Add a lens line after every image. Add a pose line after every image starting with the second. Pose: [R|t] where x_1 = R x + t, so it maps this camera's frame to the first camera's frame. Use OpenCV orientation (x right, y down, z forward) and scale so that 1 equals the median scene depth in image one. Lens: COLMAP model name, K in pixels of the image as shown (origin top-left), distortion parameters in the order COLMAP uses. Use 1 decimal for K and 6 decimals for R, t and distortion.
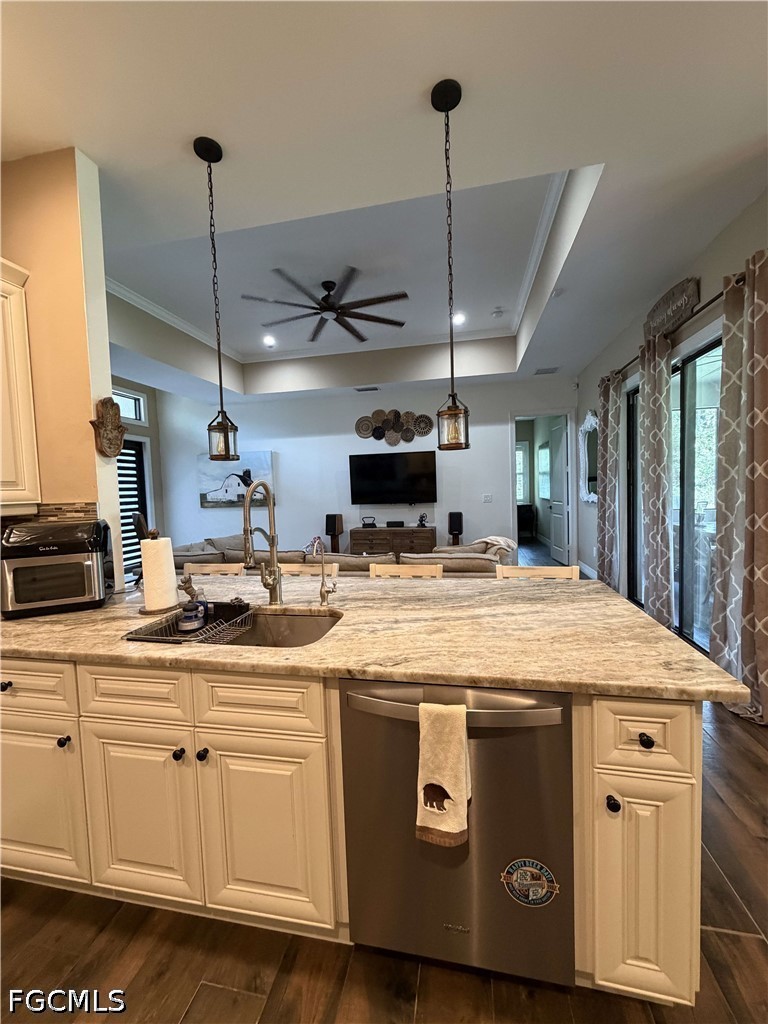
lens RADIAL K [[406.5, 0, 382.0], [0, 406.5, 509.3], [0, 0, 1]] dist [0.002407, 0.001110]
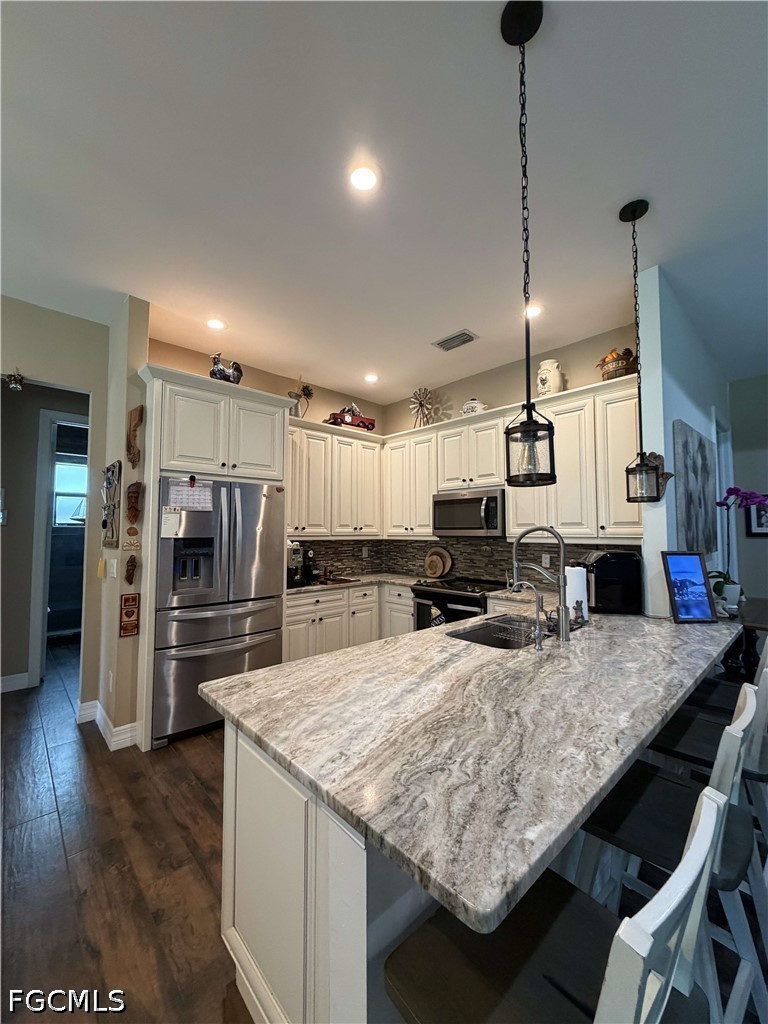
lens RADIAL K [[406.5, 0, 378.0], [0, 406.5, 511.3], [0, 0, 1]] dist [0.002407, 0.001110]
pose [[-0.589291, -0.009241, -0.807868, 1.165784], [-0.022537, 0.999733, 0.005004, -0.131701], [0.807606, 0.021156, -0.589342, 1.612716]]
